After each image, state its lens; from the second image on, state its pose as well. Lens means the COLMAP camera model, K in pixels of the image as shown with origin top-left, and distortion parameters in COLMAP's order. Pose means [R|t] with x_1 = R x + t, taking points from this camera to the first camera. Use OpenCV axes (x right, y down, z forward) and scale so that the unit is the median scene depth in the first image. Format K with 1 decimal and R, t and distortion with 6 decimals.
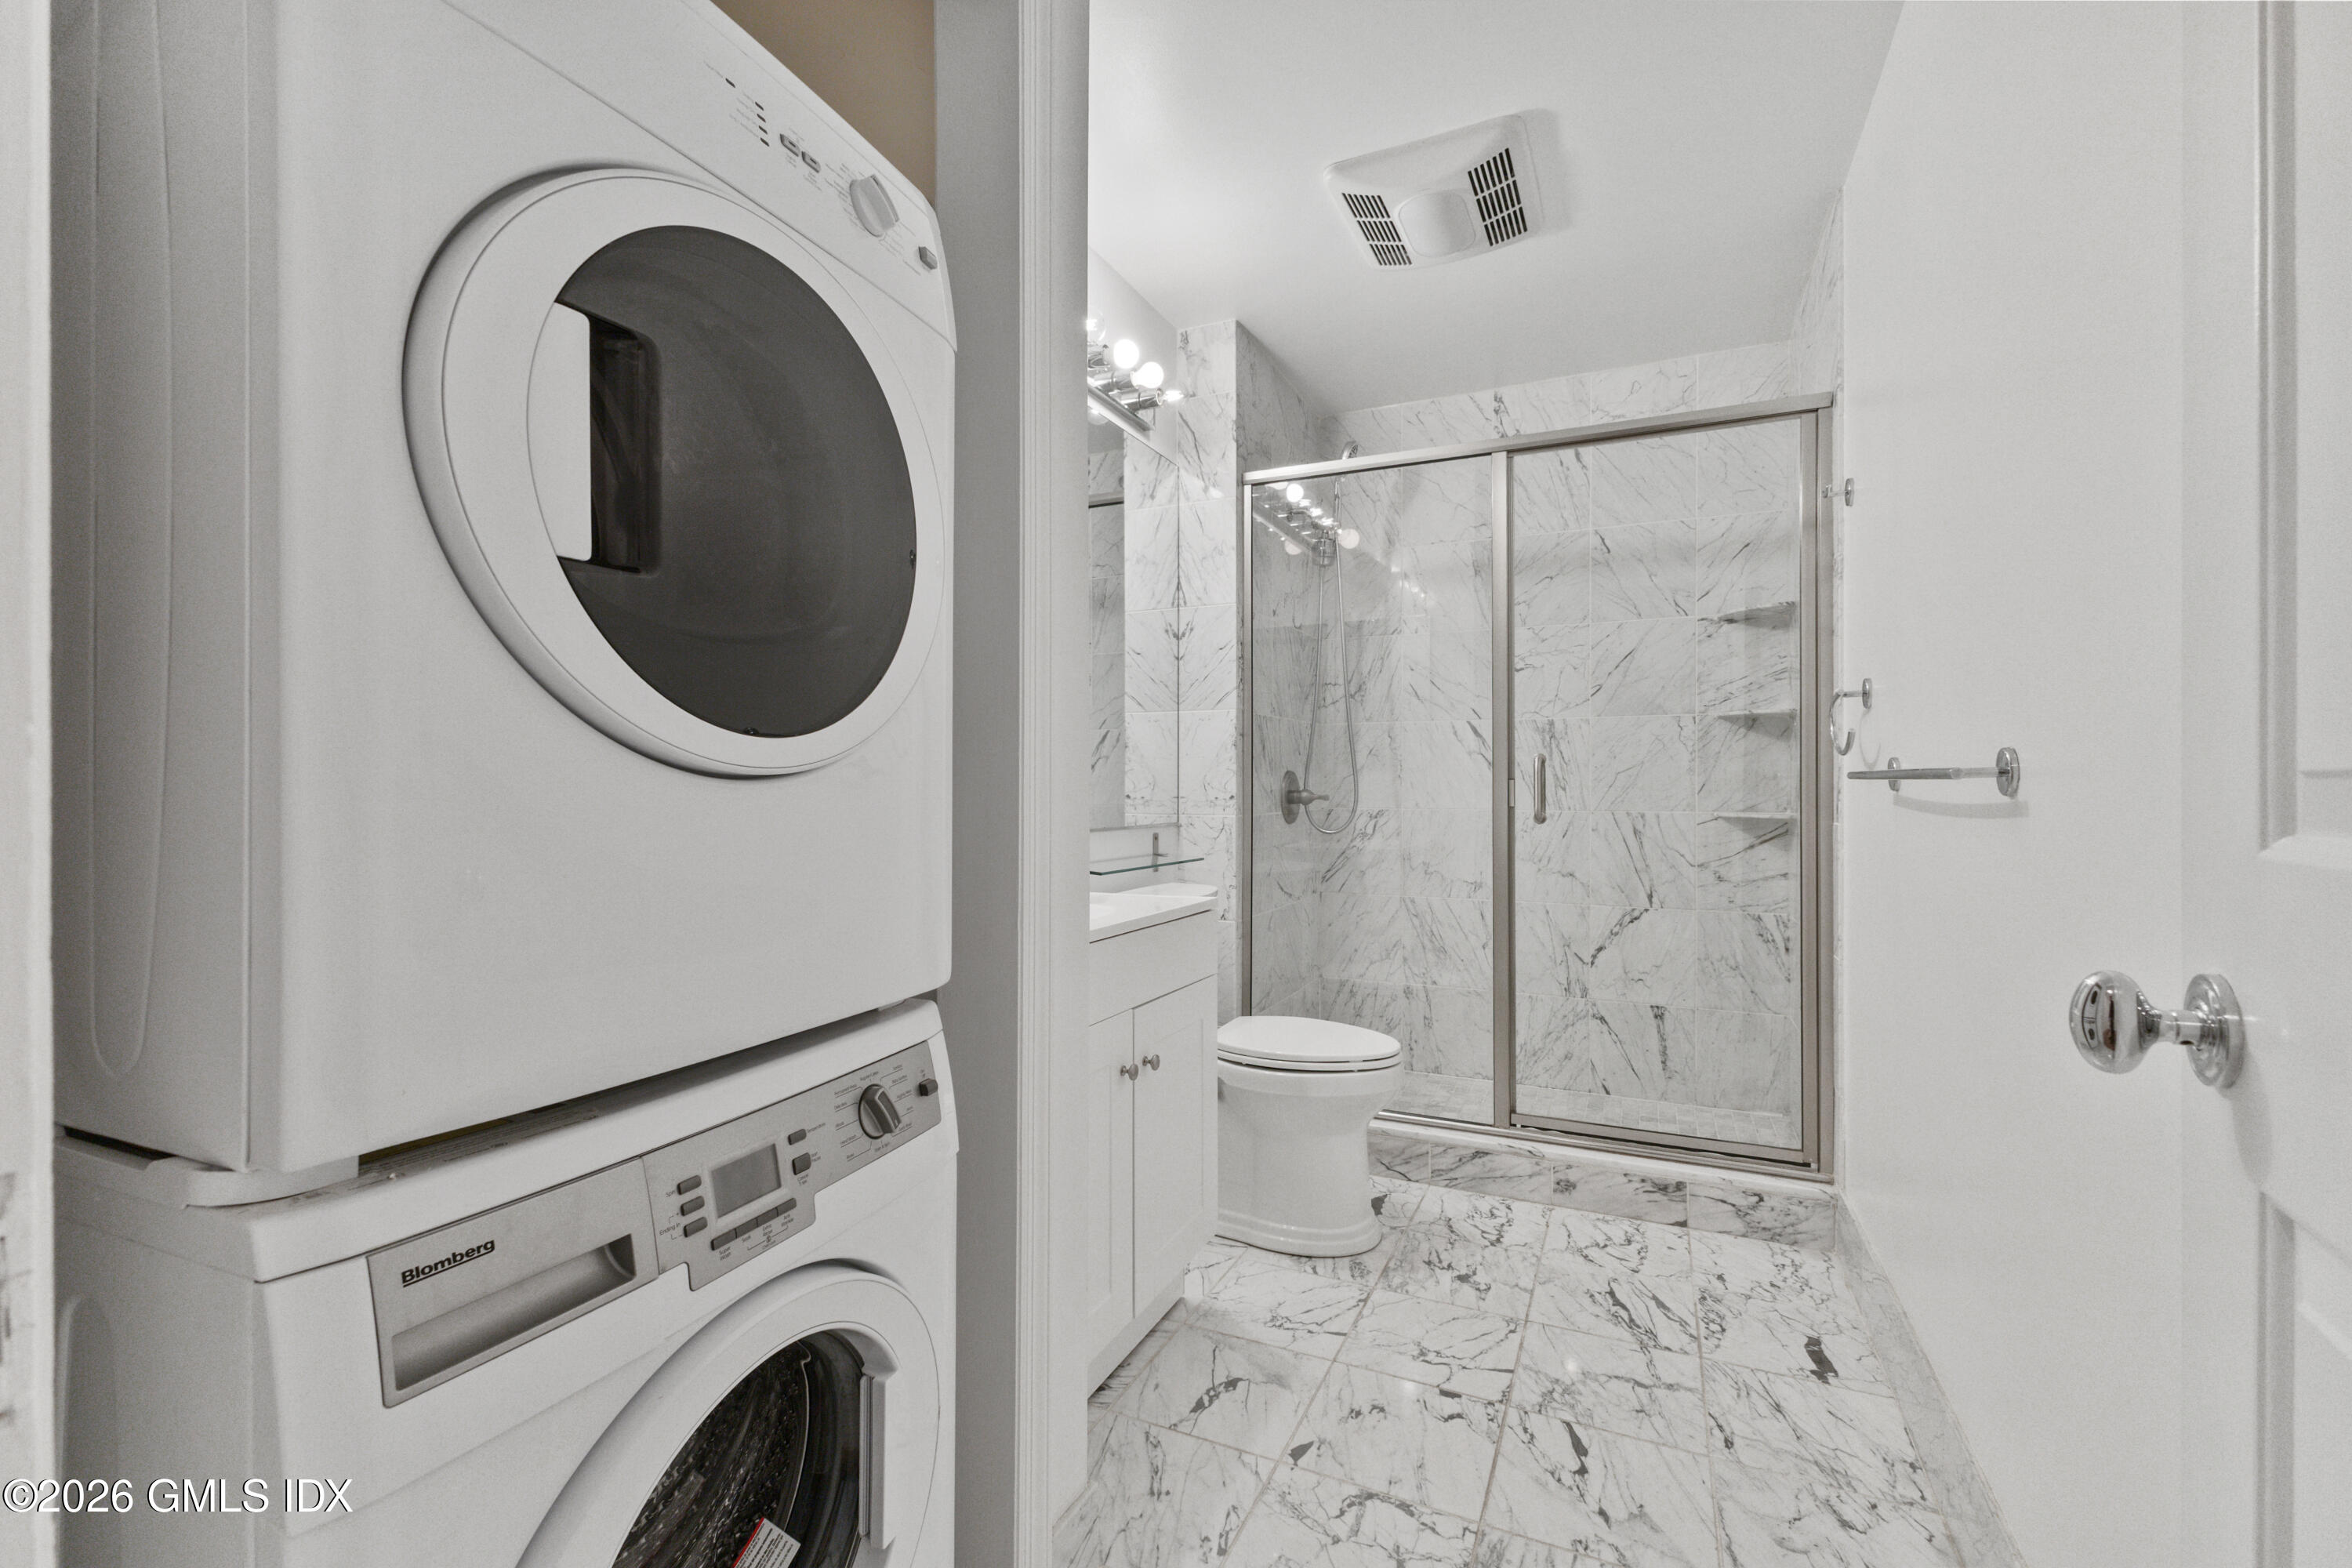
lens RADIAL K [[1004.8, 0, 1178.2], [0, 1004.8, 794.5], [0, 0, 1]] dist [0.022820, -0.006201]
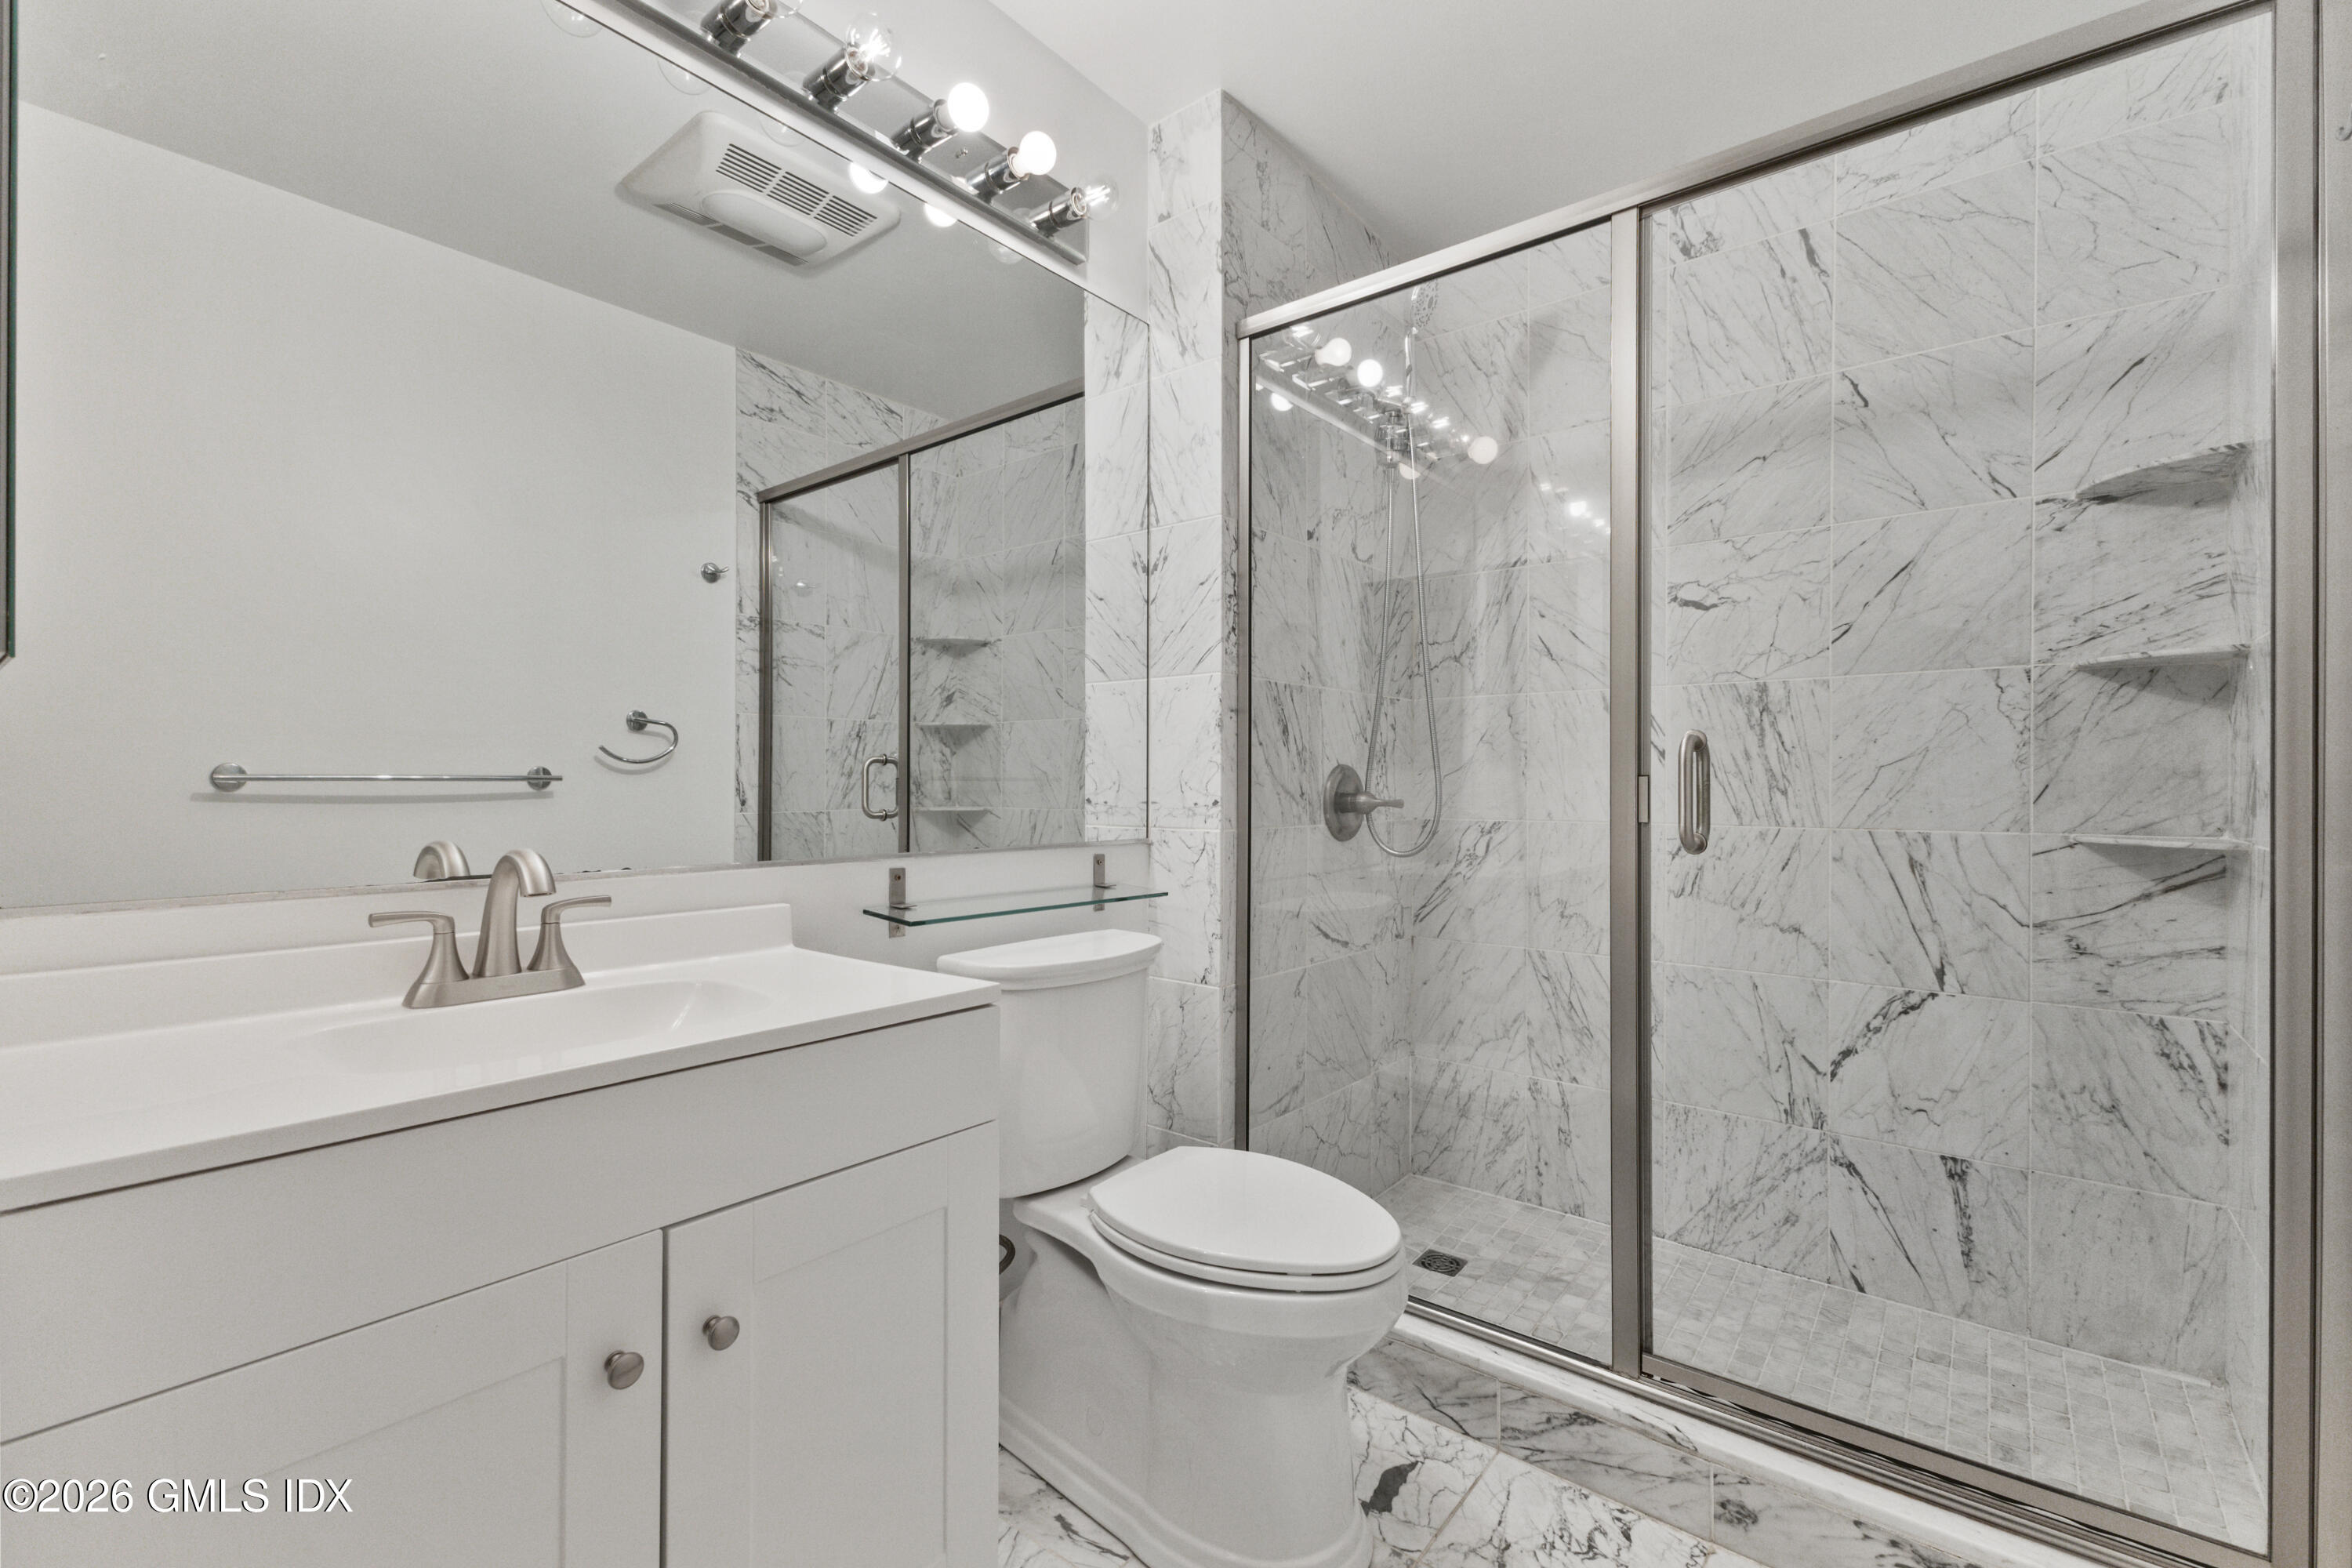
lens RADIAL K [[1004.8, 0, 1178.2], [0, 1004.8, 794.5], [0, 0, 1]] dist [0.022820, -0.006201]
pose [[0.970504, 0.004671, -0.241039, 0.180999], [-0.004763, 0.999989, 0.000200, -0.002798], [0.241037, 0.000954, 0.970515, 0.319385]]
